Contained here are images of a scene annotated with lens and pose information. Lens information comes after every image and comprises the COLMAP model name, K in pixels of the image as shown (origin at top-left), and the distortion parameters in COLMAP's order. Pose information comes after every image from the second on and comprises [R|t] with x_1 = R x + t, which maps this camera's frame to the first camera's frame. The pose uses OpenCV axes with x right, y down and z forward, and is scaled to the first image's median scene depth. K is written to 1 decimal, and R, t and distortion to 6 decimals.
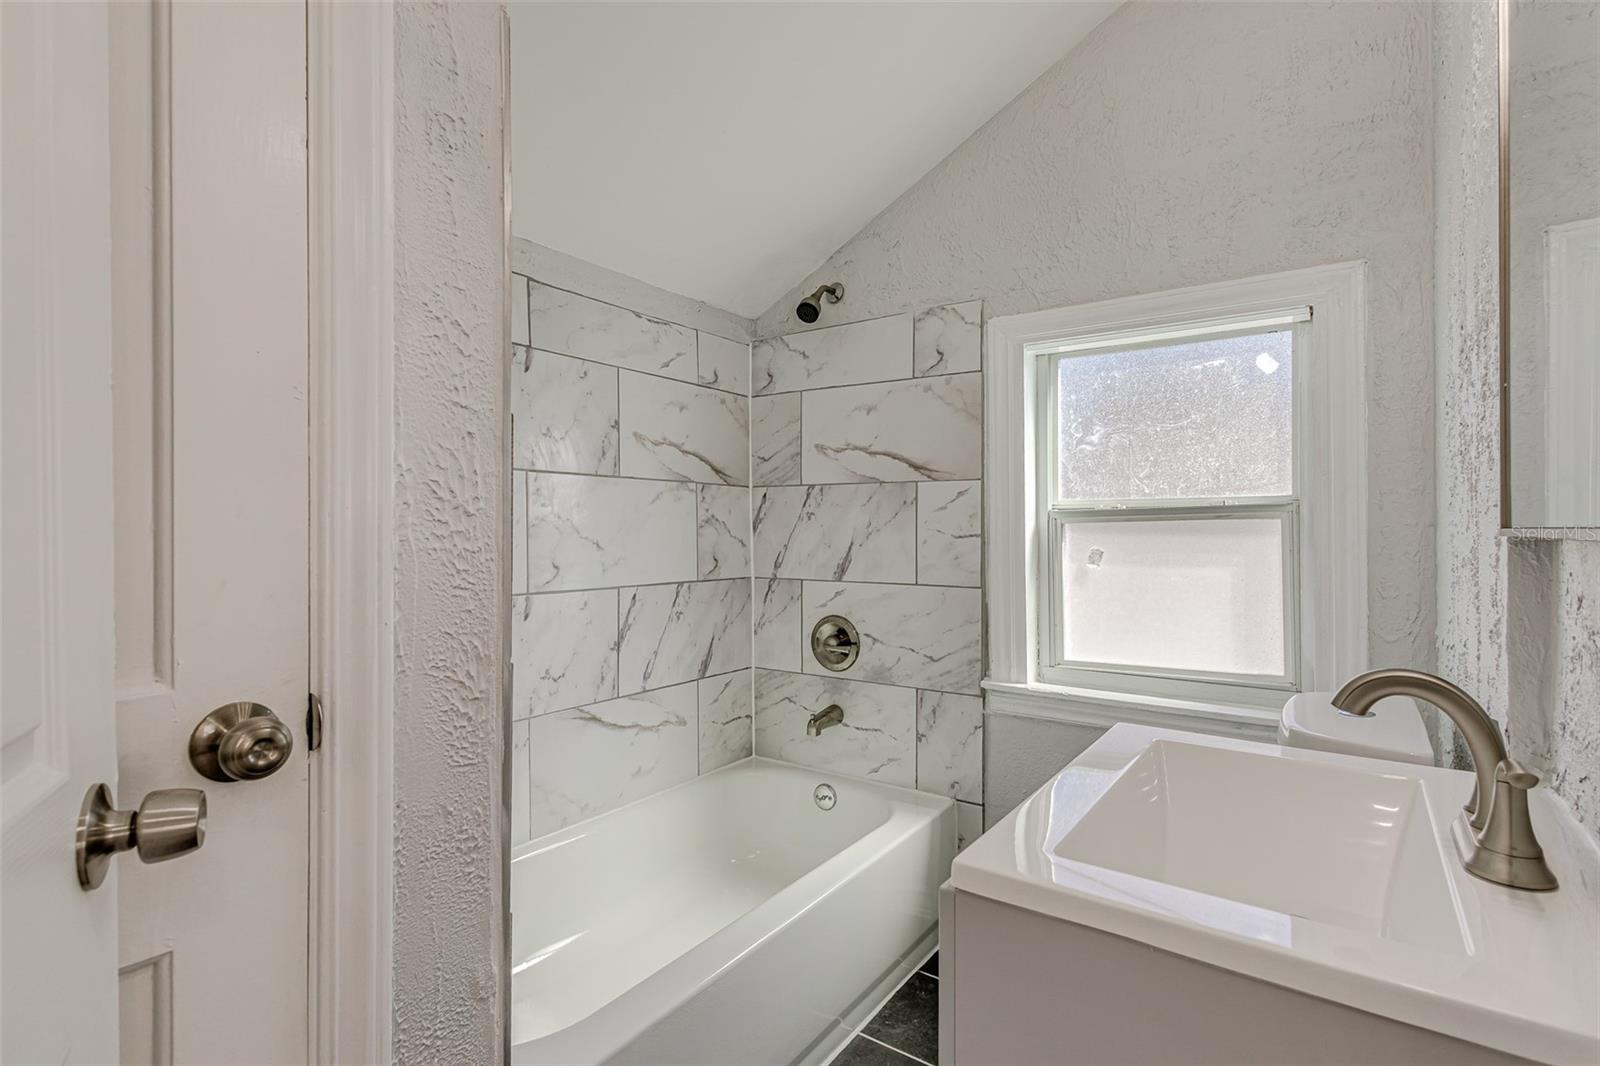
lens RADIAL K [[751.5, 0, 793.3], [0, 751.5, 538.7], [0, 0, 1]] dist [0.016622, -0.003899]
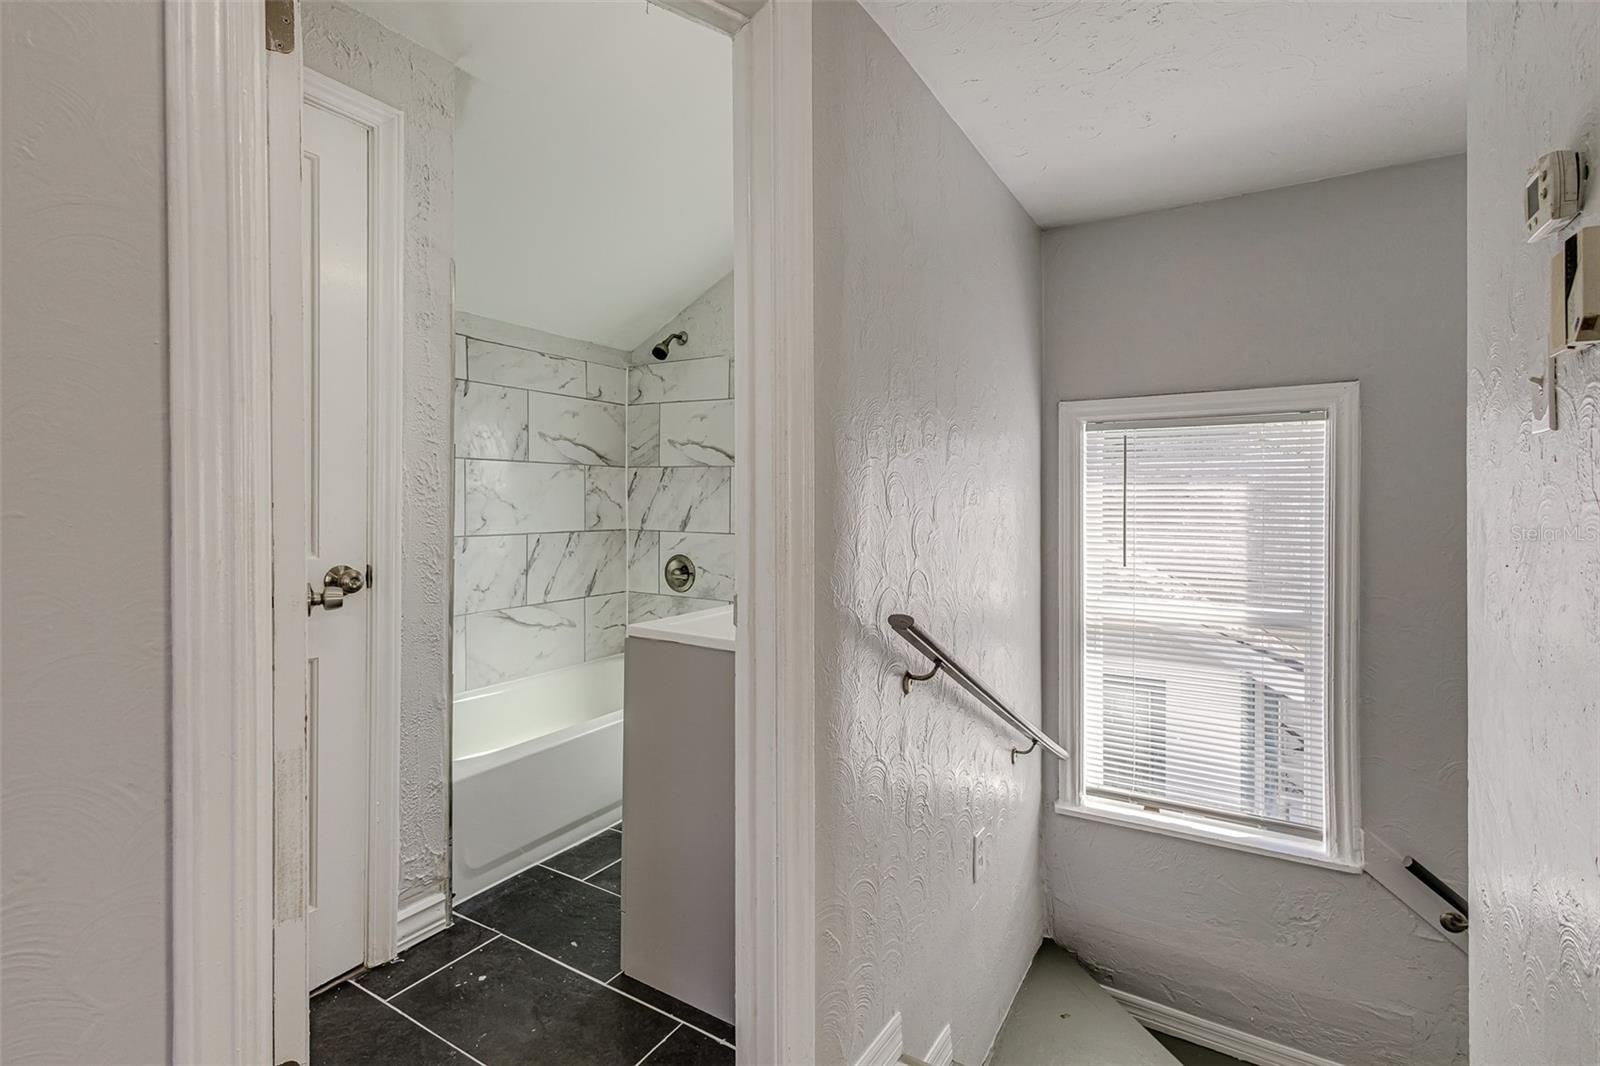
lens RADIAL K [[751.5, 0, 813.6], [0, 751.5, 507.0], [0, 0, 1]] dist [0.016622, -0.003899]
pose [[0.996354, 0.008705, 0.084873, 0.221864], [-0.009094, 0.999950, 0.004192, -0.001529], [-0.084832, -0.004949, 0.996383, -0.586968]]
